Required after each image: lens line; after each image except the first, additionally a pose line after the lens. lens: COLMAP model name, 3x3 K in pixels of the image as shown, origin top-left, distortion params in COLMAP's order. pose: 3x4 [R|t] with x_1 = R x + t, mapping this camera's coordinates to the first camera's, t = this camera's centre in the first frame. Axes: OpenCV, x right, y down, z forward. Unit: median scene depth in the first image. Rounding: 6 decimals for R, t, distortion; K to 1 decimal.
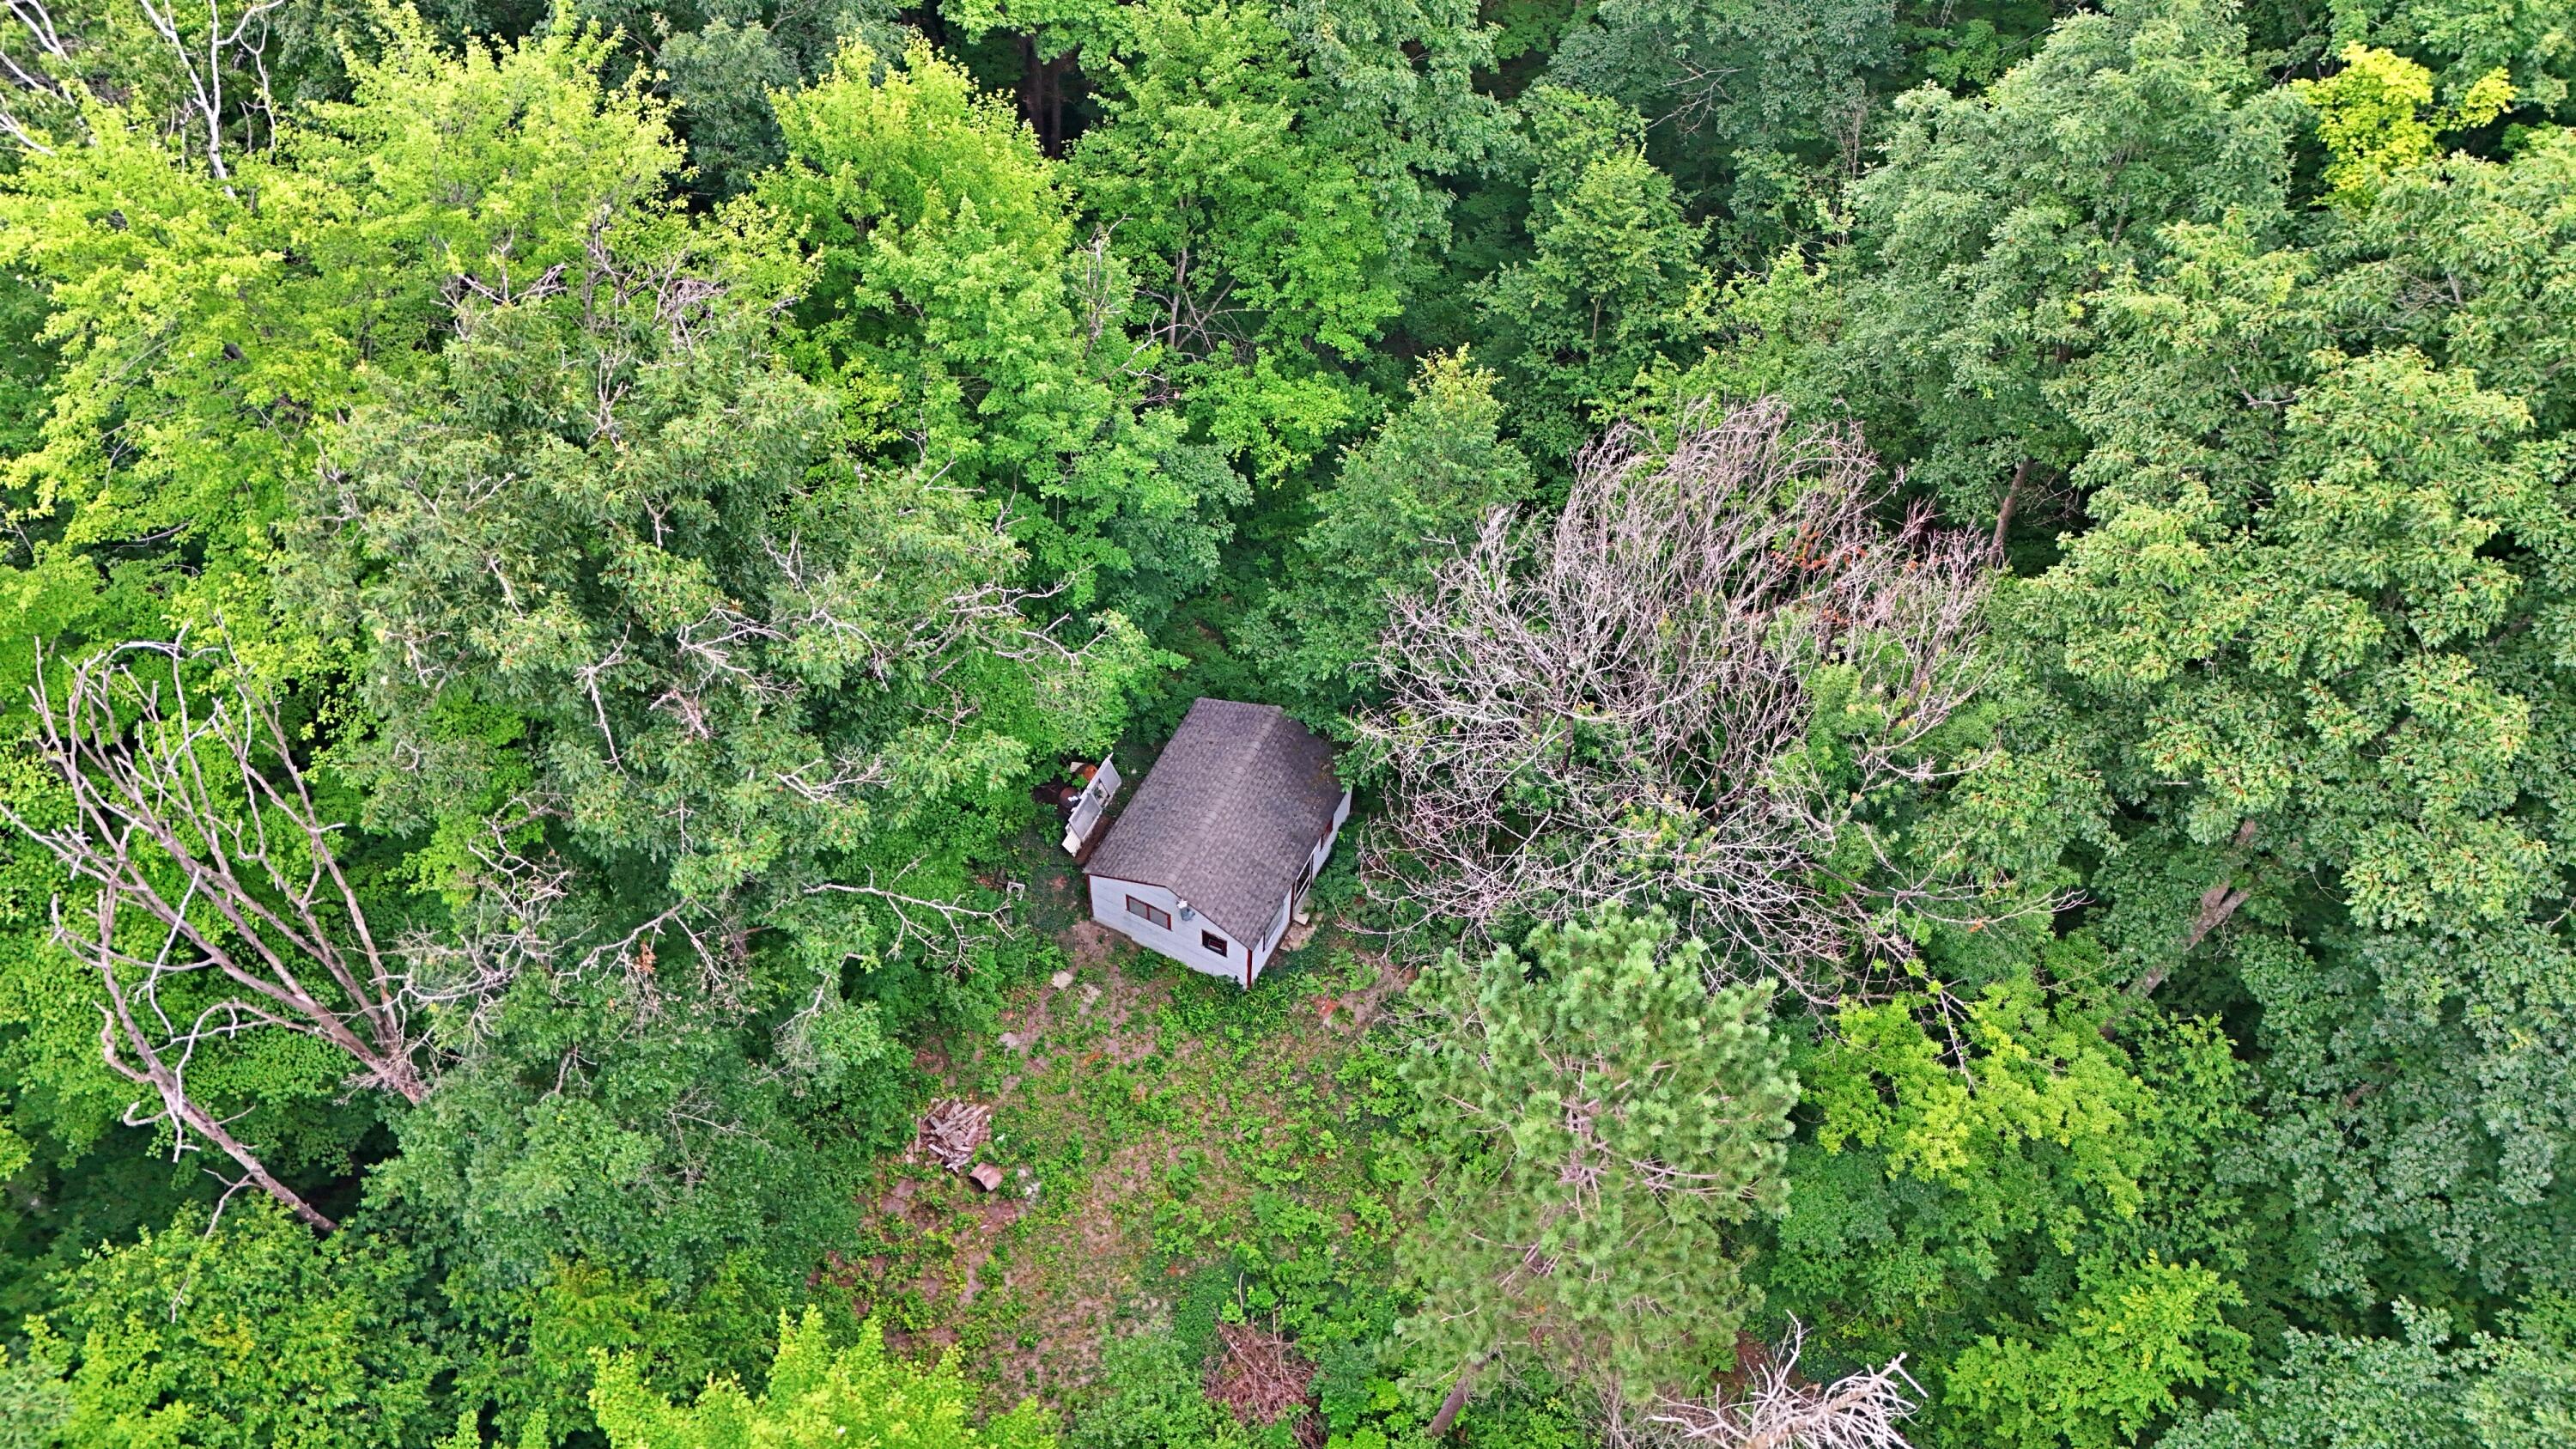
lens RADIAL K [[1885.4, 0, 1274.2], [0, 1885.4, 737.0], [0, 0, 1]] dist [0.087088, -0.098294]
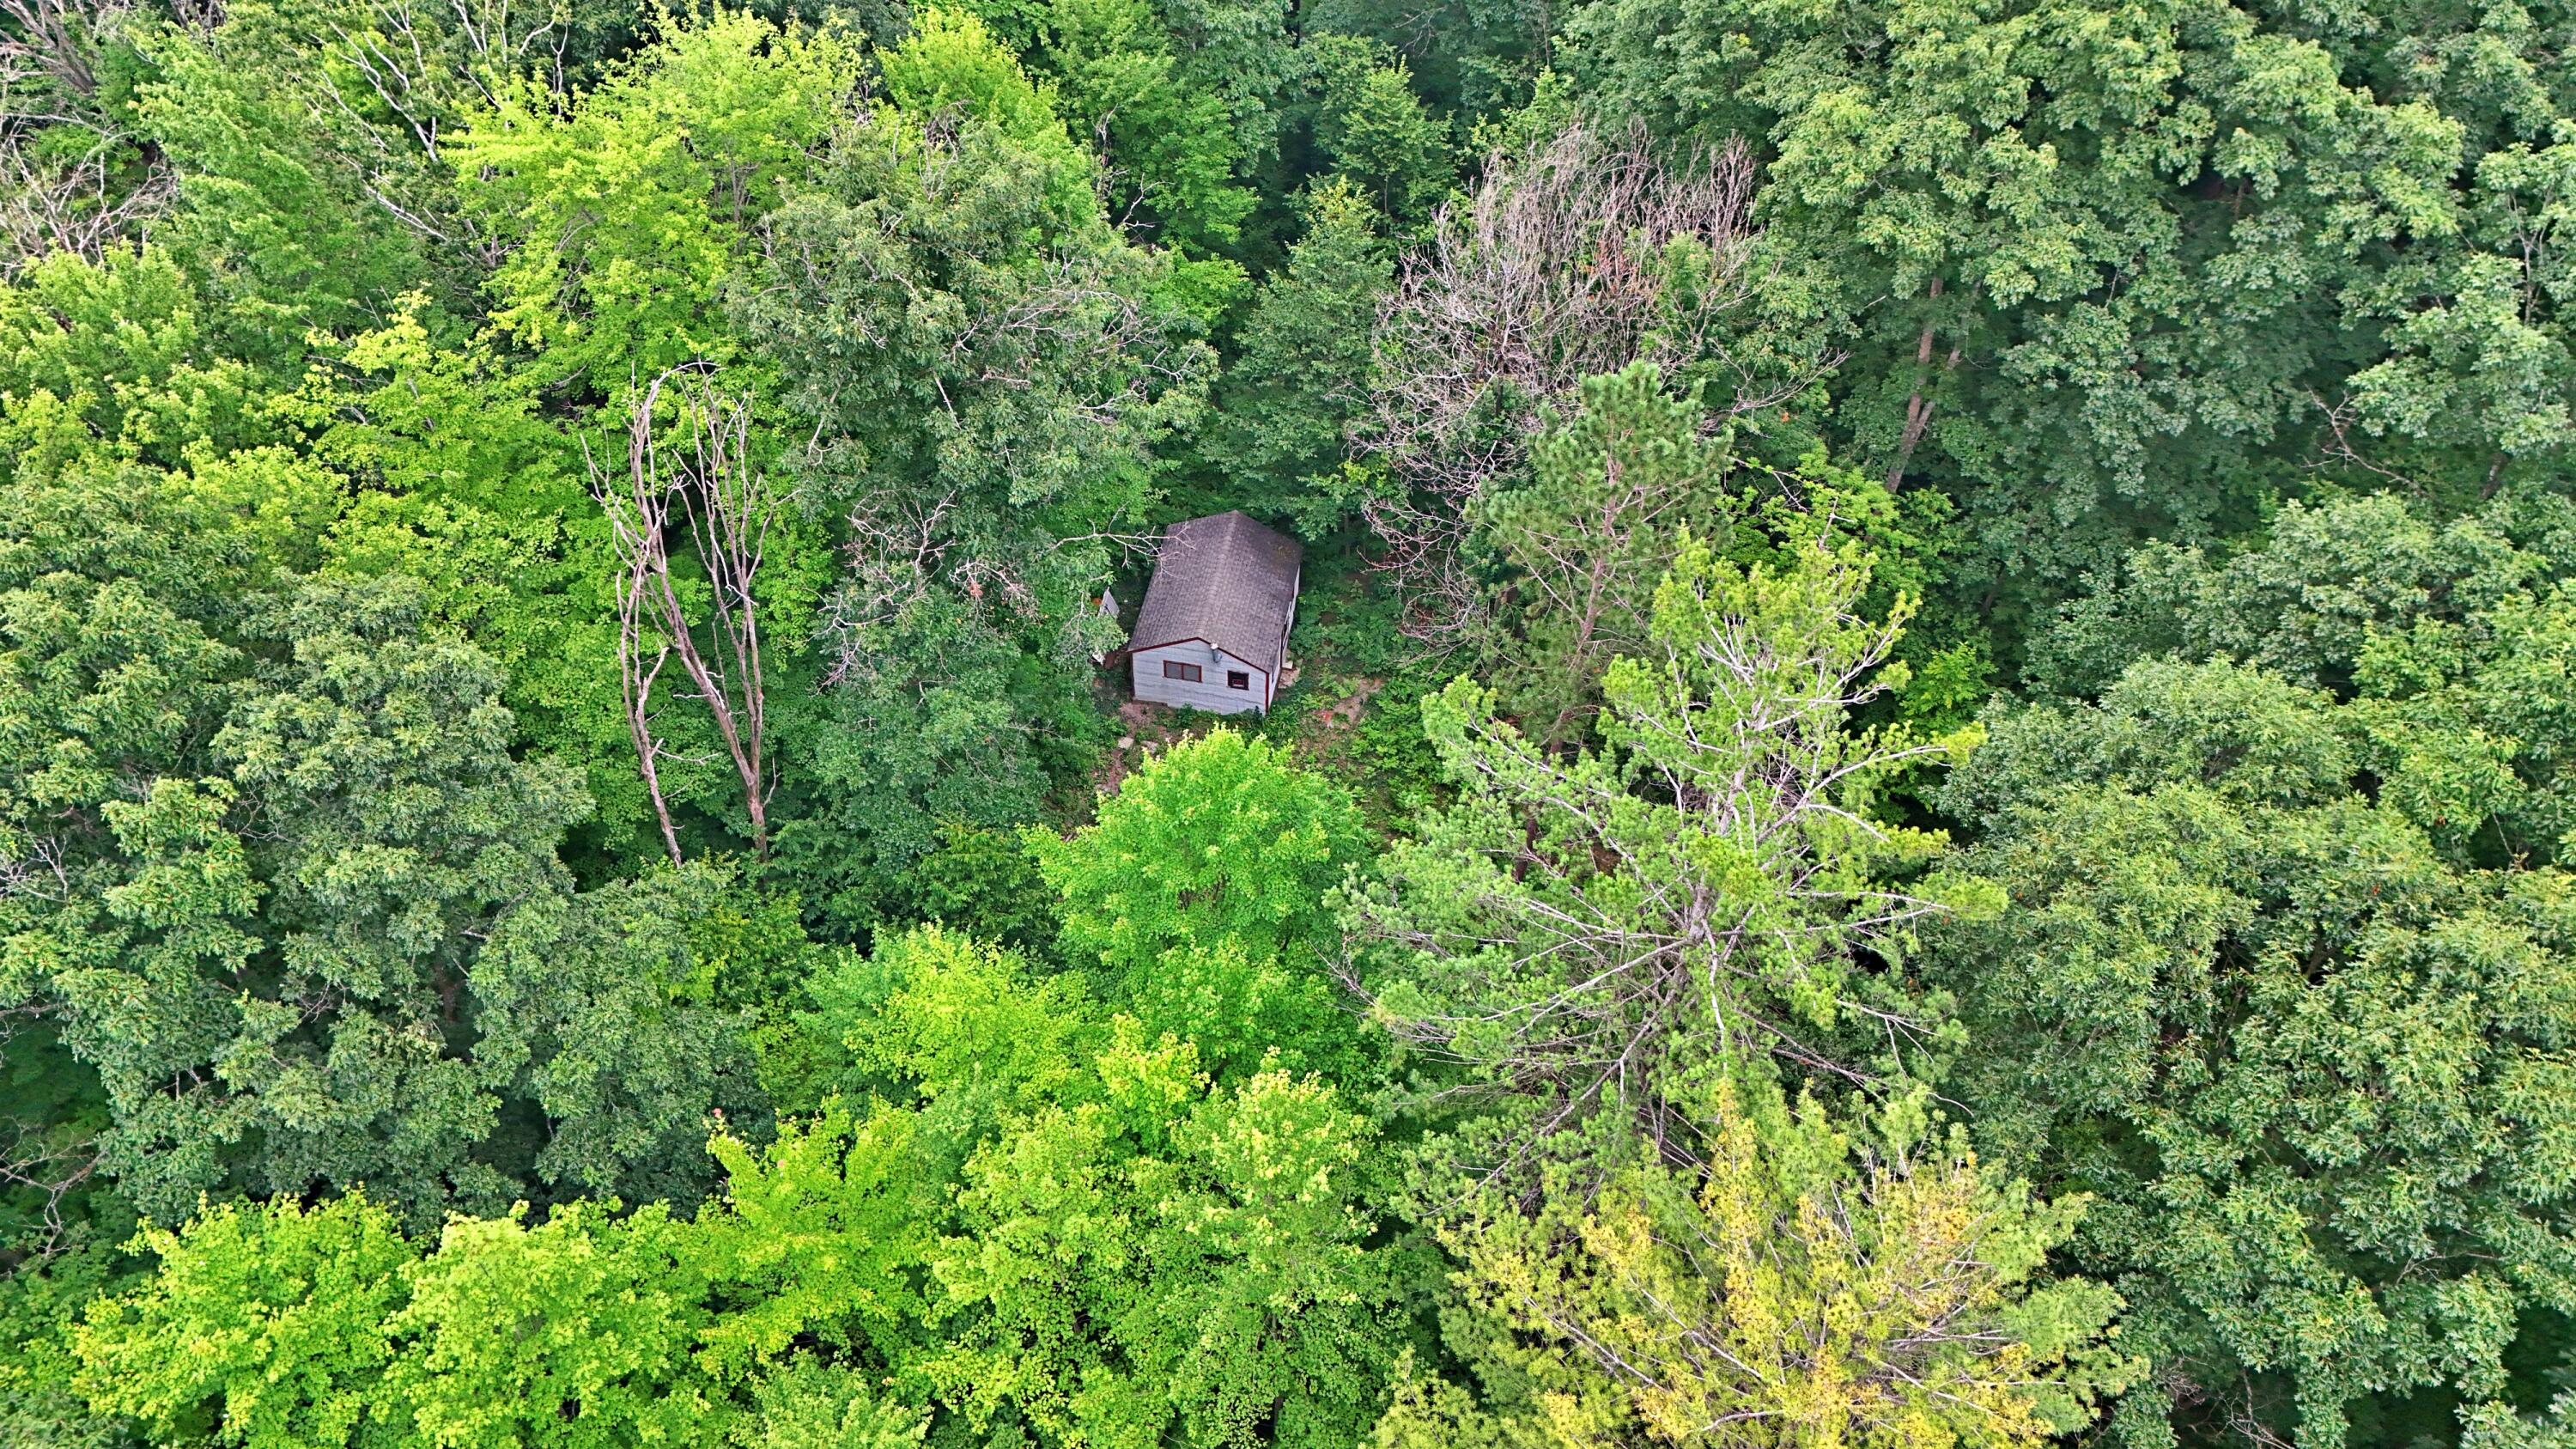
lens RADIAL K [[1885.4, 0, 1274.2], [0, 1885.4, 737.0], [0, 0, 1]] dist [0.087088, -0.098294]
pose [[0.960256, -0.219908, 0.171897, -0.243562], [0.234577, 0.969572, -0.070026, 0.246622], [-0.151268, 0.107566, 0.982623, -0.299150]]
